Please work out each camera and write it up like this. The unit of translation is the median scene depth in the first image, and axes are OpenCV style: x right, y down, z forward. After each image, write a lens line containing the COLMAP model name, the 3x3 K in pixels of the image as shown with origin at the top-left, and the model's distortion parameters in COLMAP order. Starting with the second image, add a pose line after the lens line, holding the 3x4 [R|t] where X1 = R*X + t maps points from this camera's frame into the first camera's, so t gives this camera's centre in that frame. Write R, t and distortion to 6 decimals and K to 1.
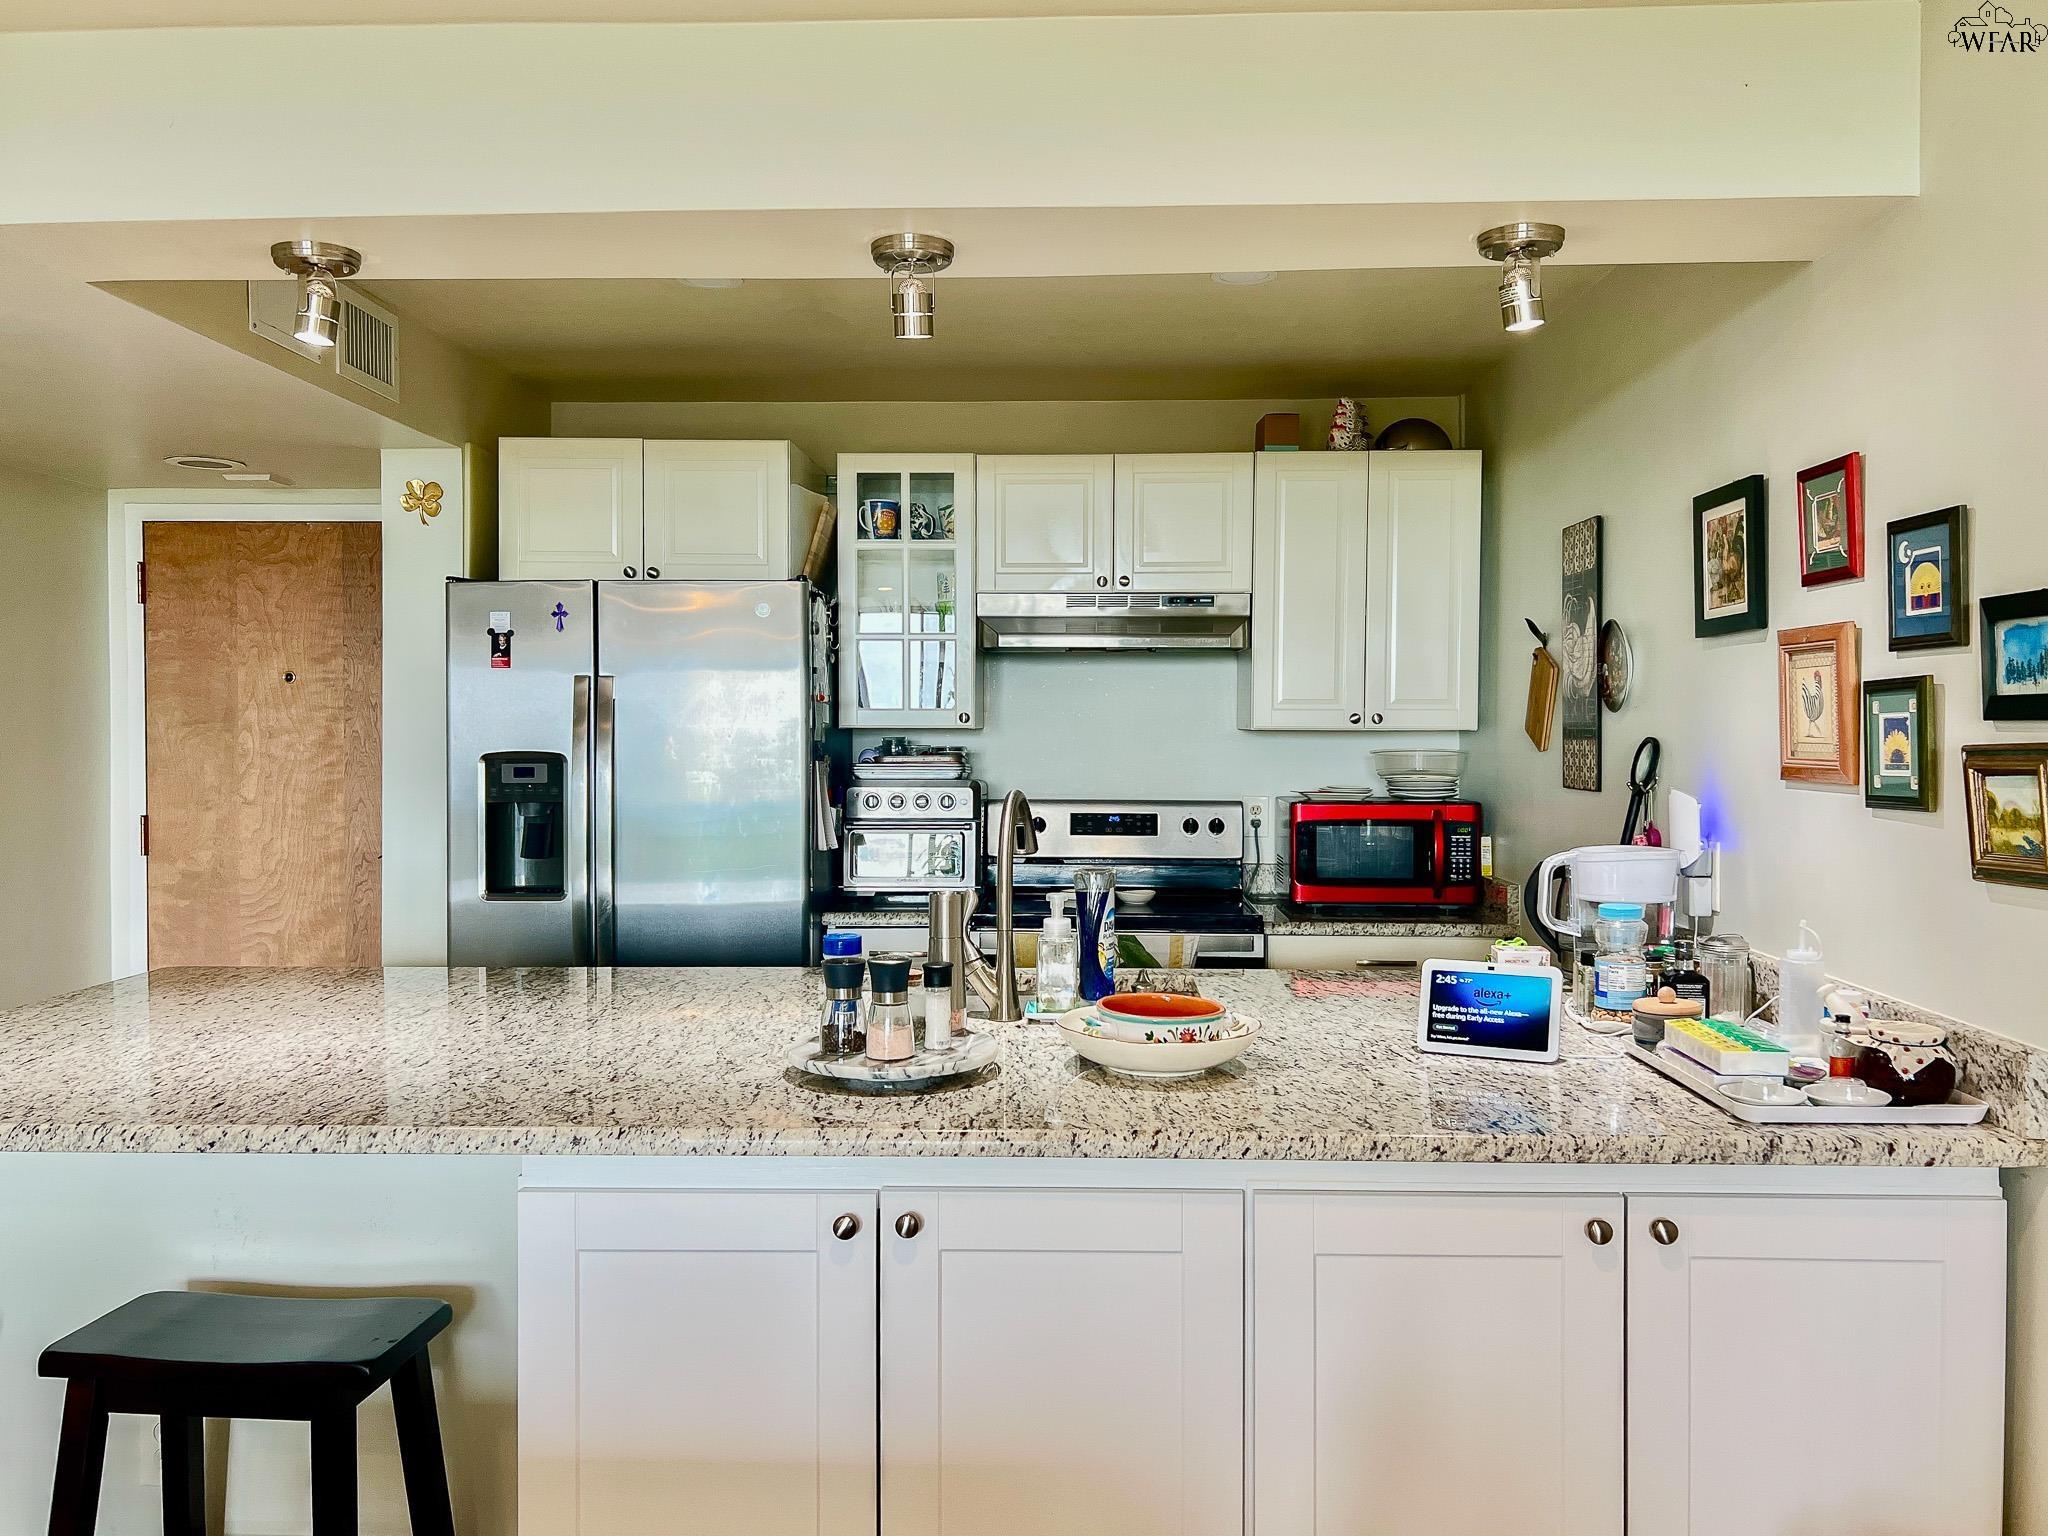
lens RADIAL K [[1586.4, 0, 1034.8], [0, 1586.4, 761.8], [0, 0, 1]] dist [0.039088, -0.044502]
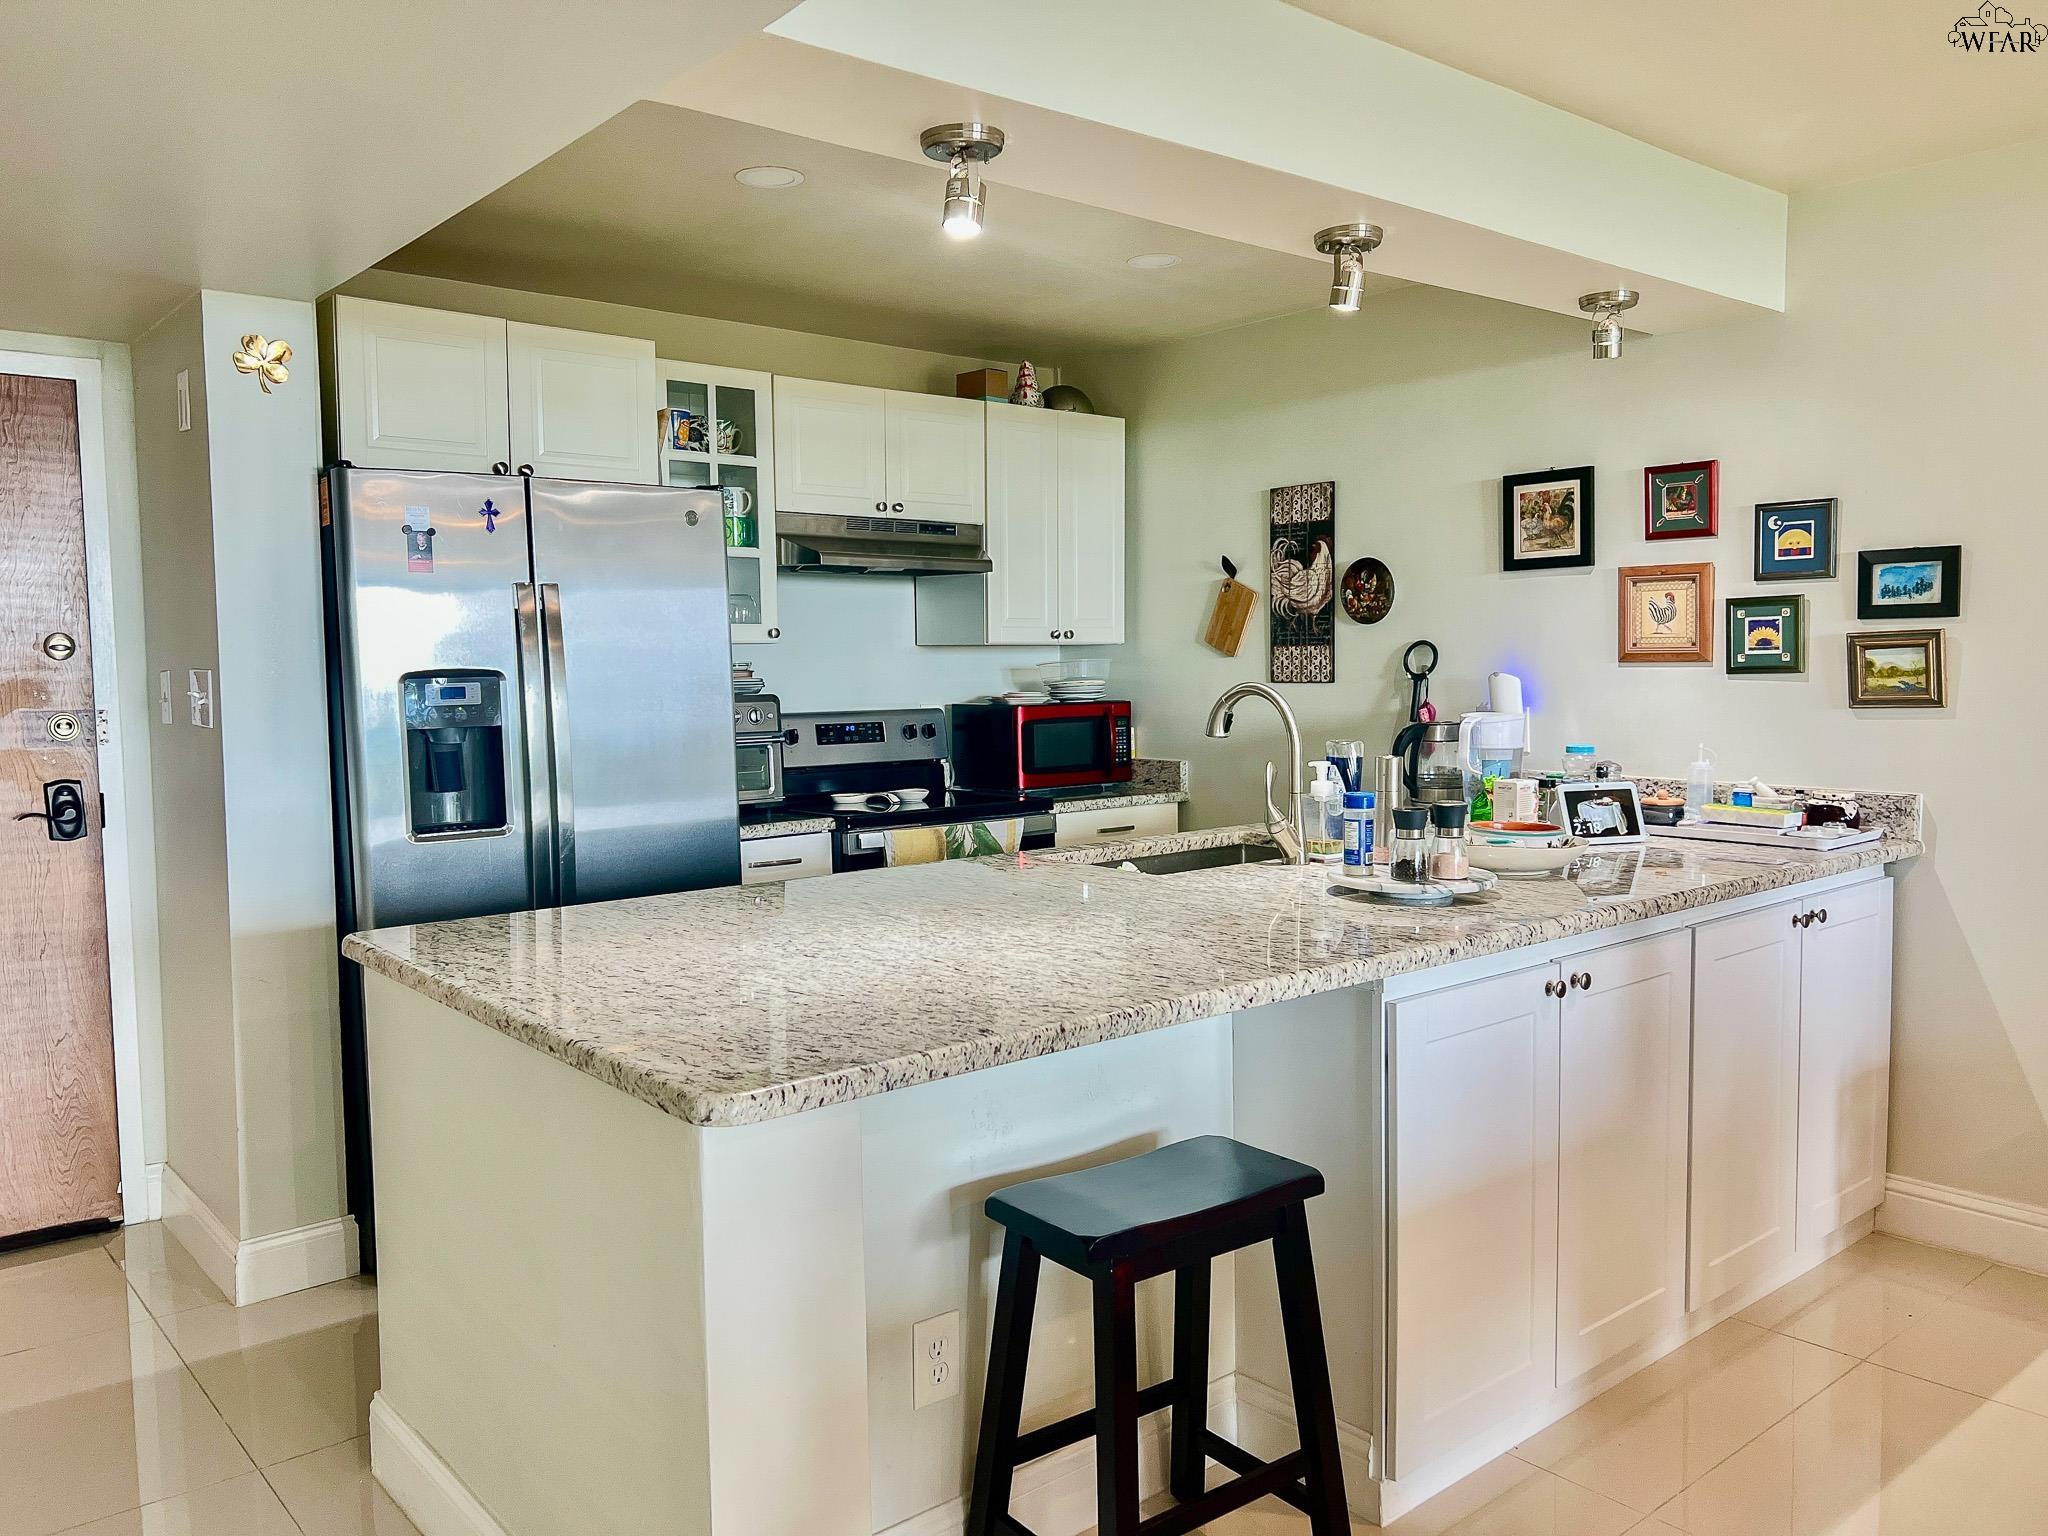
lens RADIAL K [[1527.7, 0, 1020.9], [0, 1527.7, 772.5], [0, 0, 1]] dist [0.070583, -0.097956]
pose [[0.750609, -0.060128, 0.658005, -0.621348], [0.027334, 0.997824, 0.059999, 0.007864], [-0.660181, -0.027050, 0.750620, 0.150710]]
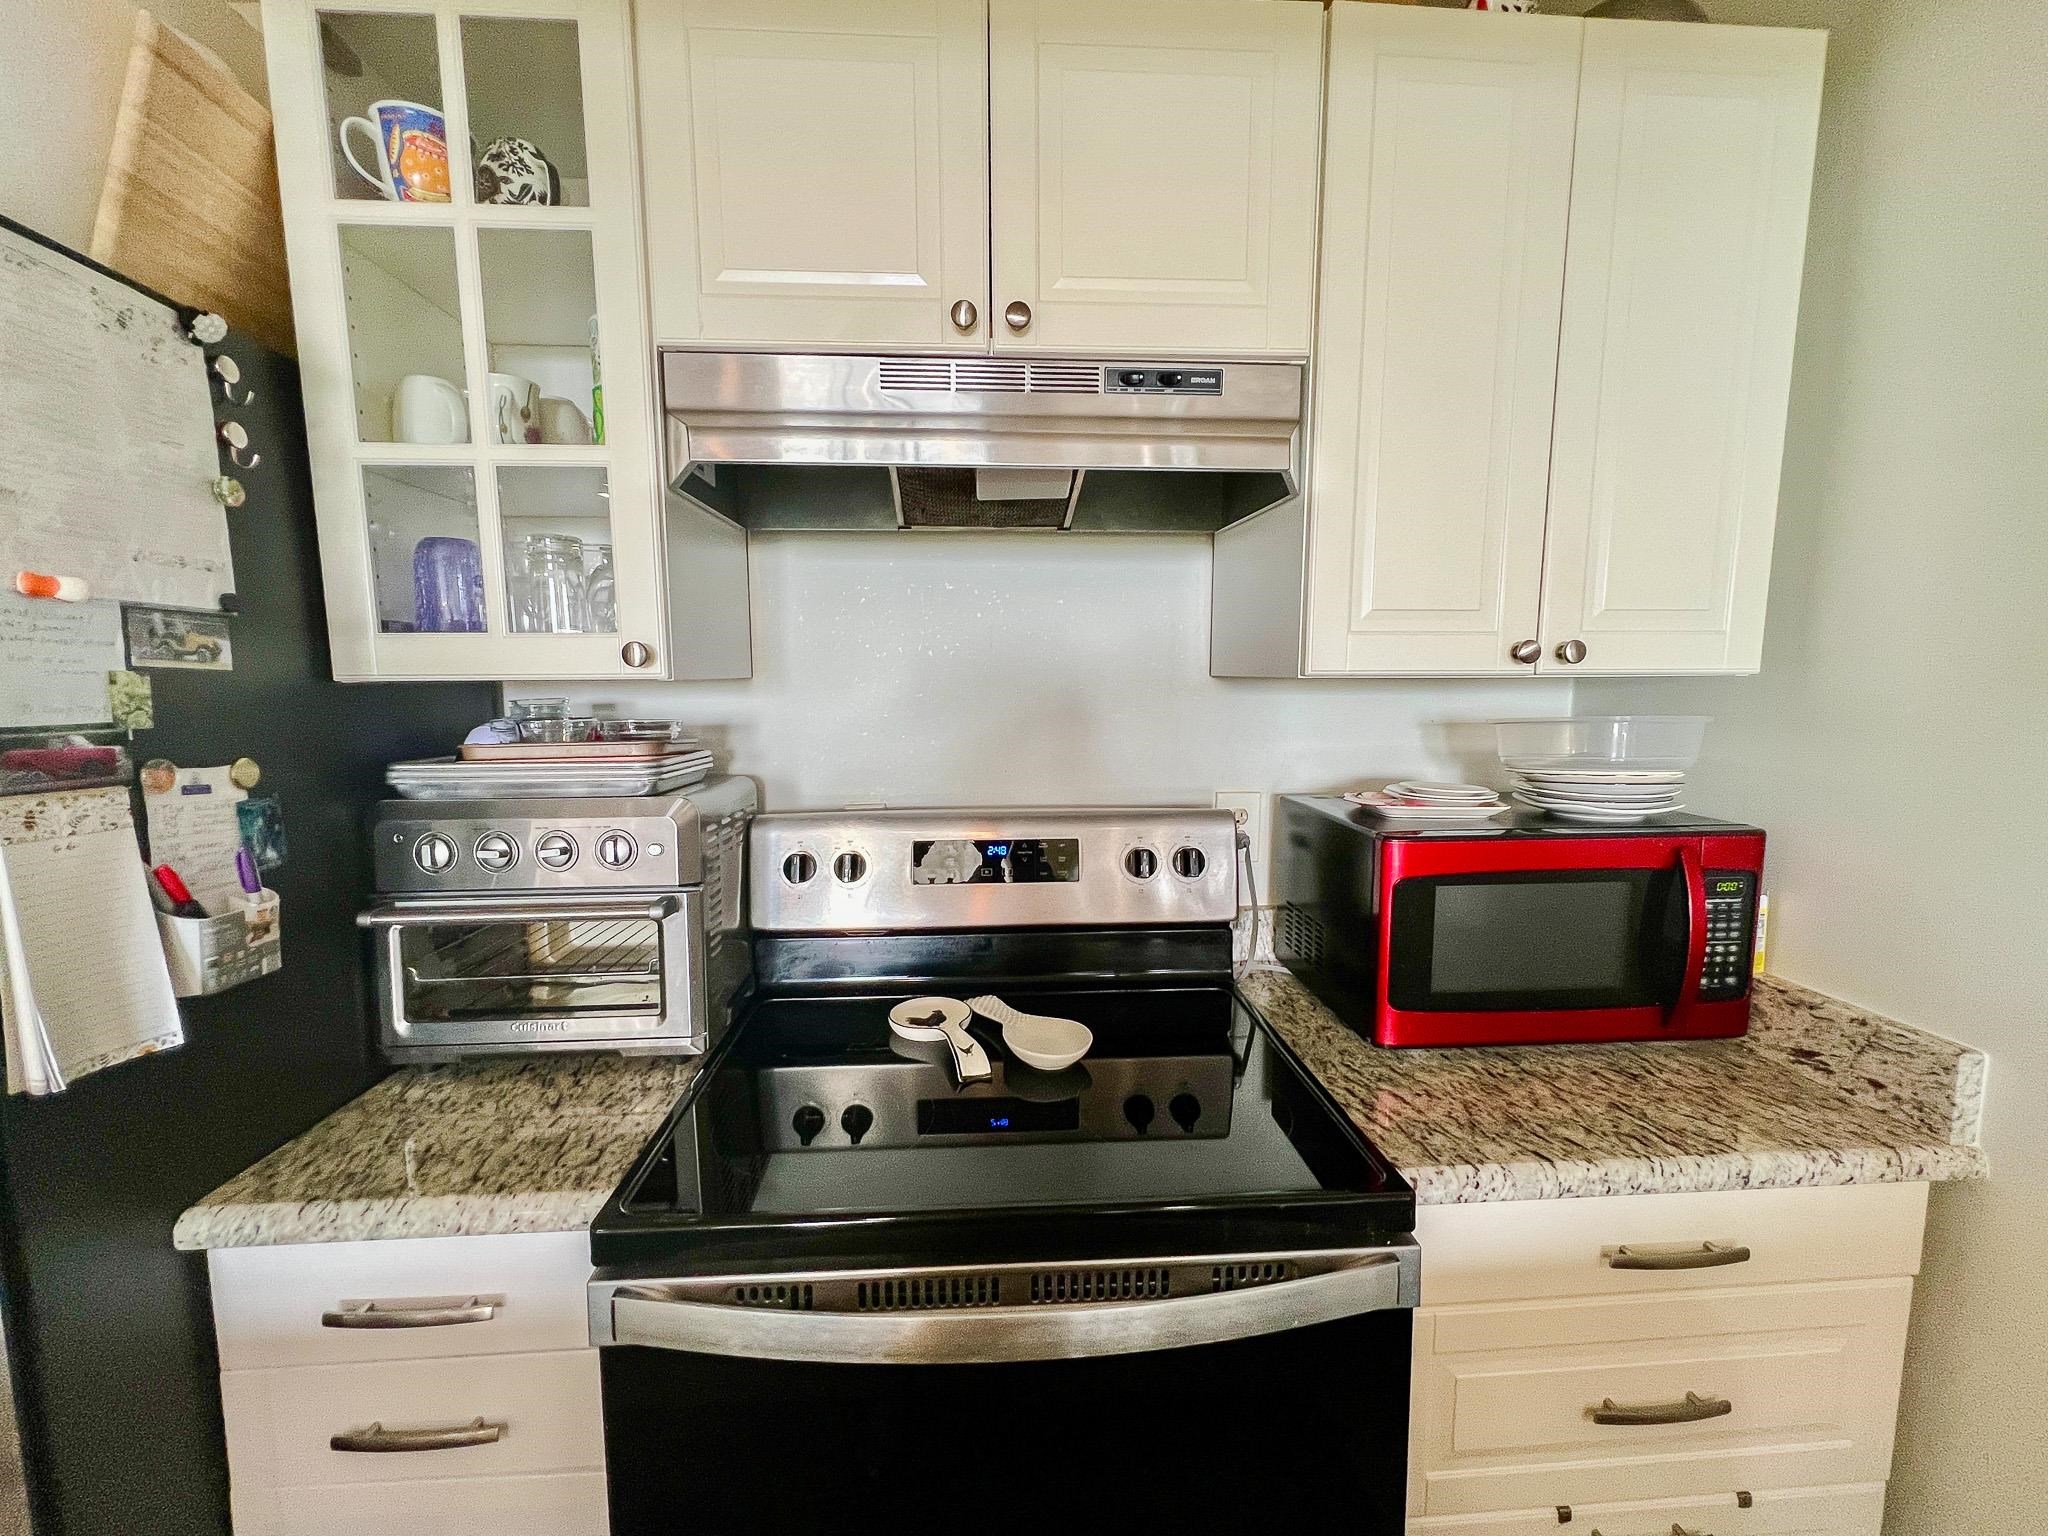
lens RADIAL K [[828.9, 0, 1014.7], [0, 828.9, 780.4], [0, 0, 1]] dist [-0.008785, -0.000025]
pose [[0.996235, -0.018620, 0.084676, 0.037208], [0.009908, 0.994718, 0.102162, -0.017075], [-0.086131, -0.100938, 0.991157, 0.819091]]
